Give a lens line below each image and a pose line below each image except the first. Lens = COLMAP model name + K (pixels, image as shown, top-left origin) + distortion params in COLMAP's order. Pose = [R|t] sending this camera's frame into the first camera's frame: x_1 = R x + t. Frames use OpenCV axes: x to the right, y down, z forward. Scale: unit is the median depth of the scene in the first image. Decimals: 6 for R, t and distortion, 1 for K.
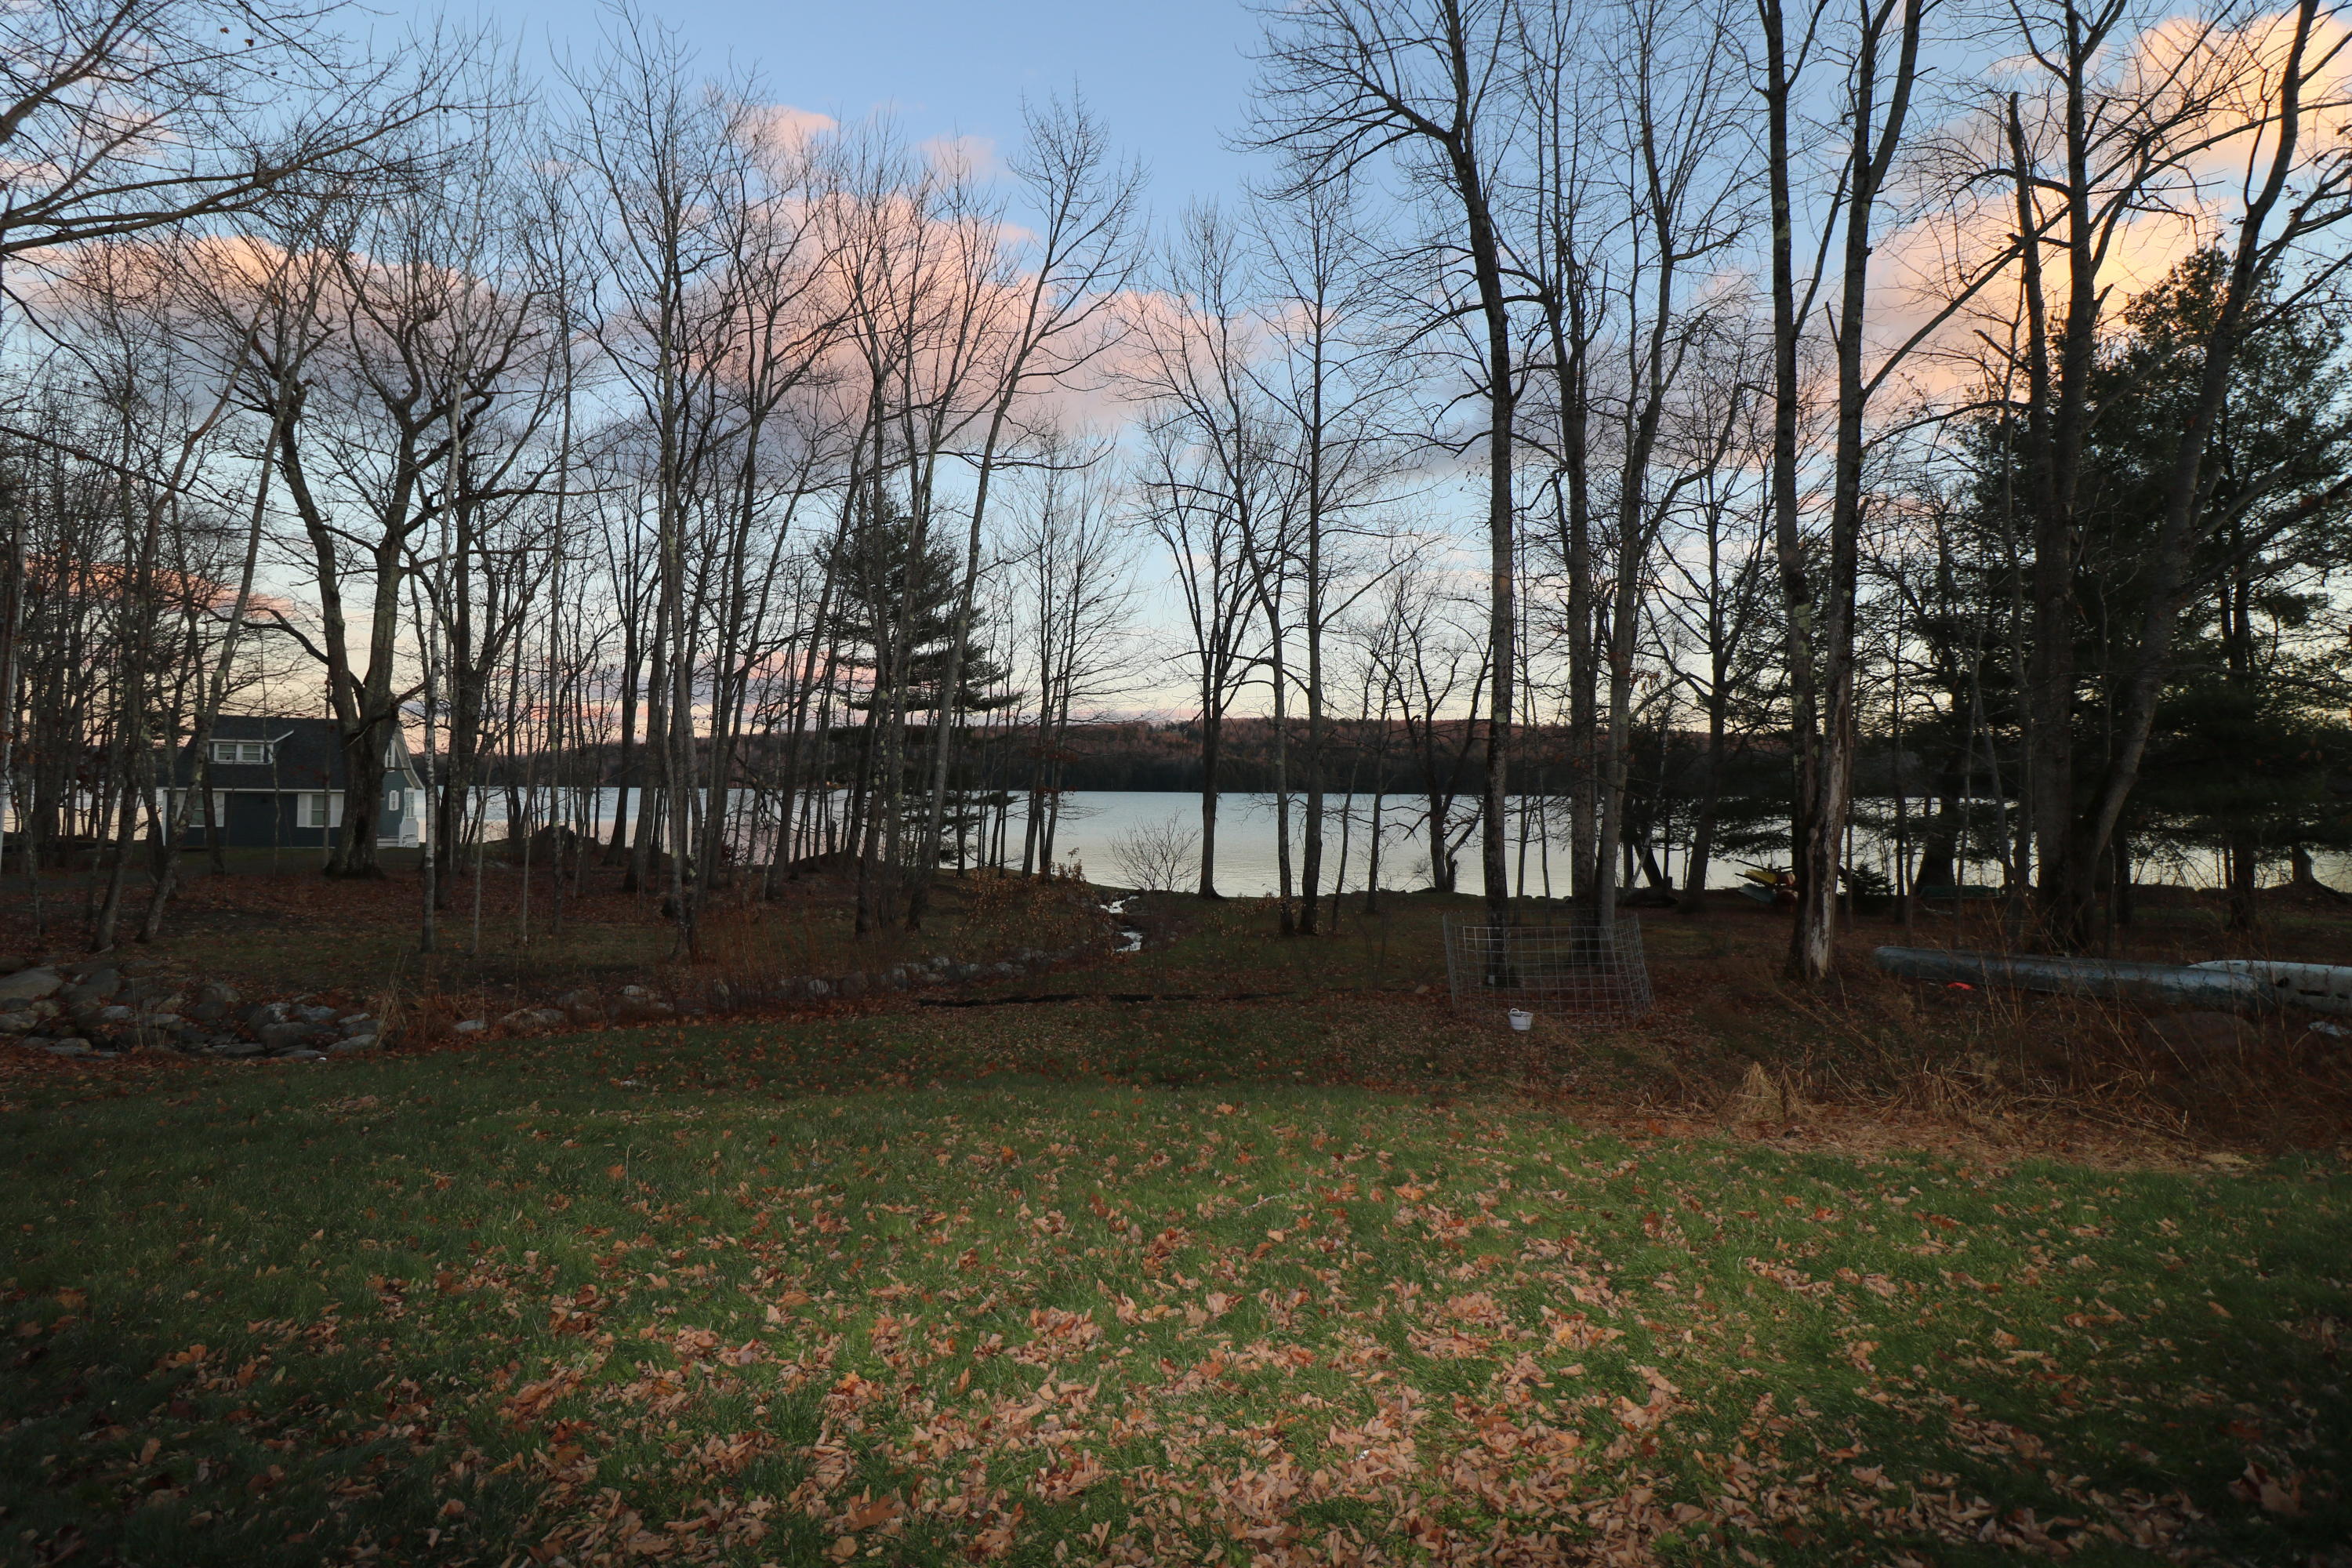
lens RADIAL K [[1082.9, 0, 1176.0], [0, 1082.9, 784.0], [0, 0, 1]] dist [-0.004092, -0.010677]
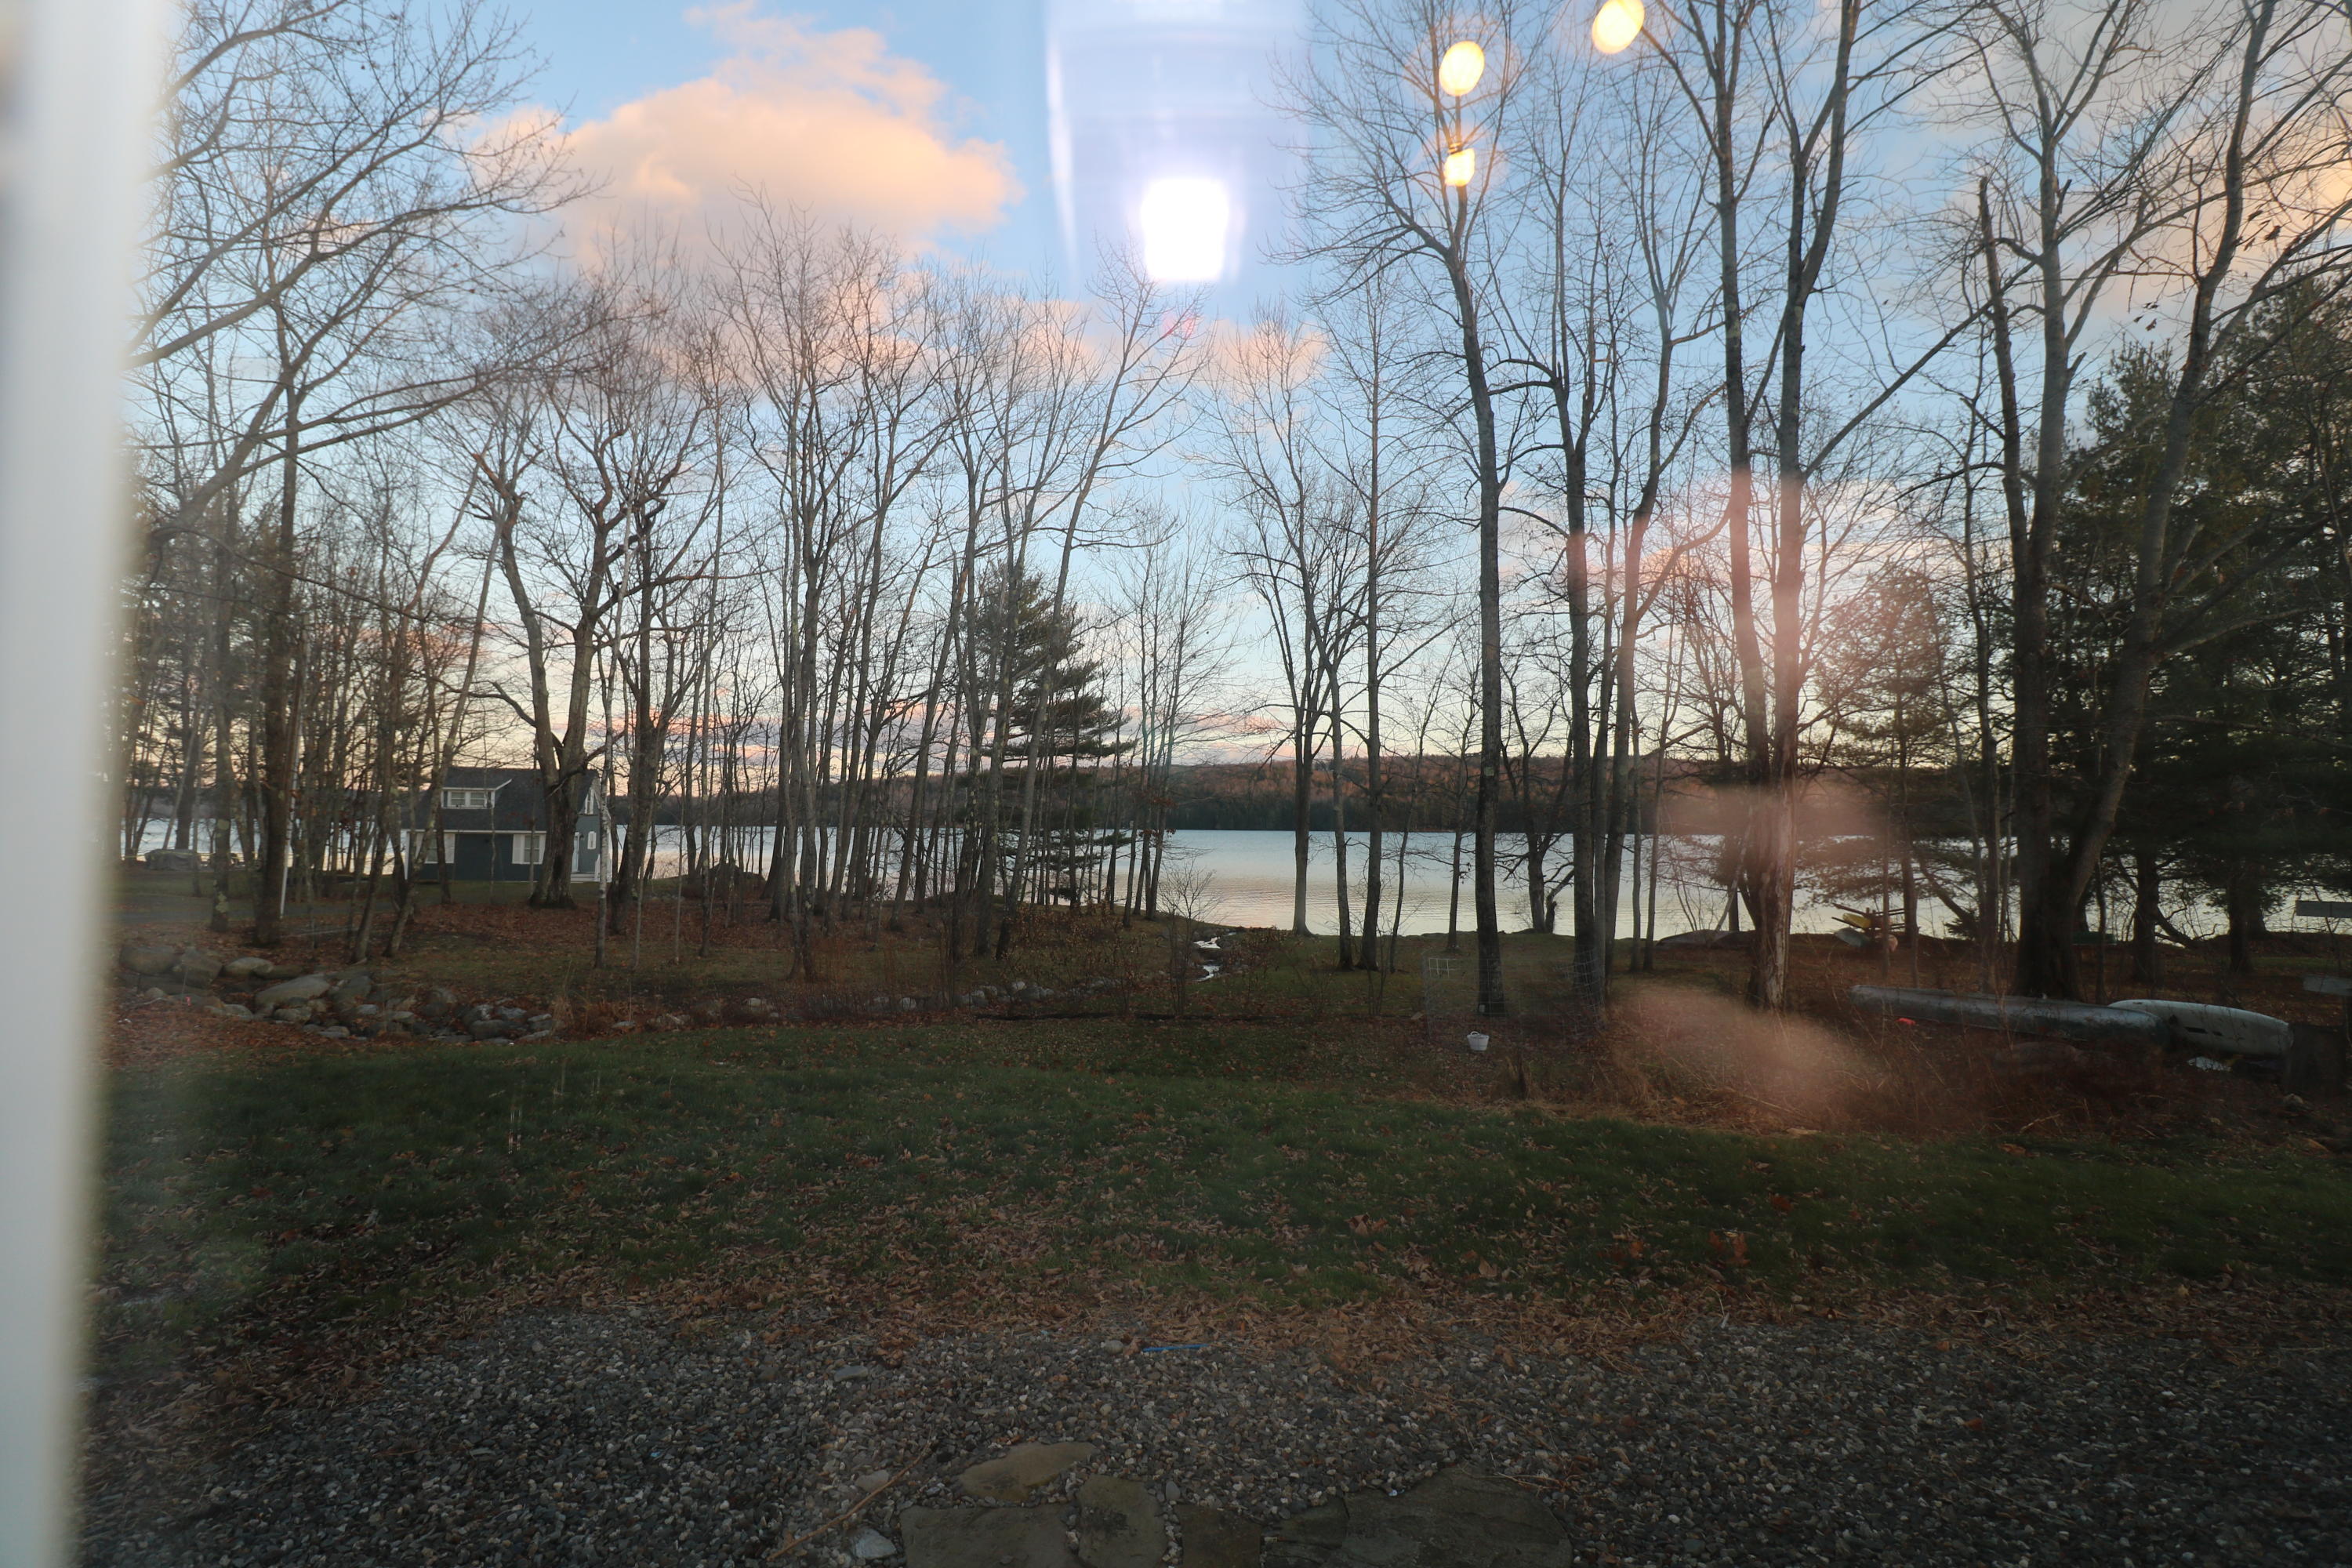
lens RADIAL K [[1082.9, 0, 1176.0], [0, 1082.9, 784.0], [0, 0, 1]] dist [-0.004092, -0.010677]
pose [[0.990410, -0.005367, -0.138055, 0.076590], [0.000325, 0.999333, -0.036515, -0.004526], [0.138159, 0.036120, 0.989751, -0.080384]]
